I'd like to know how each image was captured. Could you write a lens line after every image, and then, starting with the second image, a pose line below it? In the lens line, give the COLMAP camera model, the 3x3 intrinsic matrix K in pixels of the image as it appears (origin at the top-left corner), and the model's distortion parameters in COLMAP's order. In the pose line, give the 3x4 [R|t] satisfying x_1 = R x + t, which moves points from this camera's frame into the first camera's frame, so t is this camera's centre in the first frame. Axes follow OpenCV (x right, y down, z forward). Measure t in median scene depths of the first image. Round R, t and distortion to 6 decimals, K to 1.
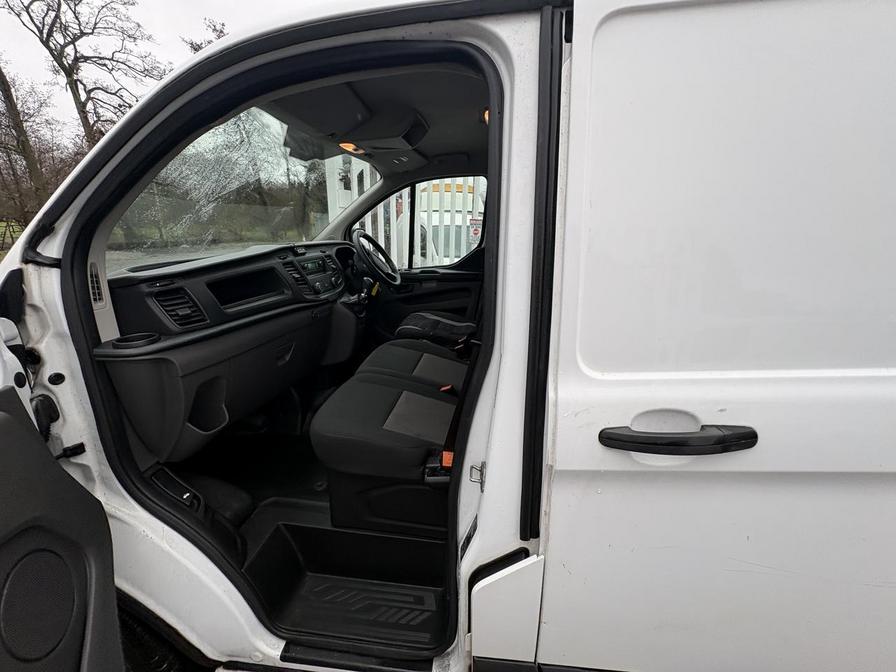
lens RADIAL K [[355.8, 0, 448.0], [0, 355.8, 336.0], [0, 0, 1]] dist [-0.001018, -0.000066]
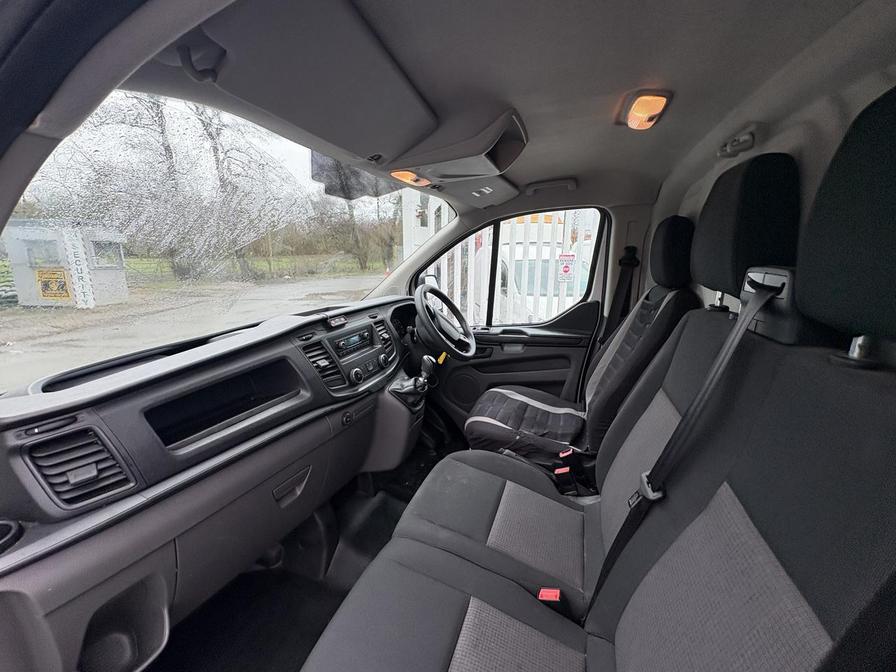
lens RADIAL K [[355.8, 0, 448.0], [0, 355.8, 336.0], [0, 0, 1]] dist [-0.001018, -0.000066]
pose [[0.977375, 0.029496, -0.209448, -0.041216], [-0.045425, 0.996395, -0.071653, -0.150371], [0.206580, 0.079546, 0.975191, 0.310320]]
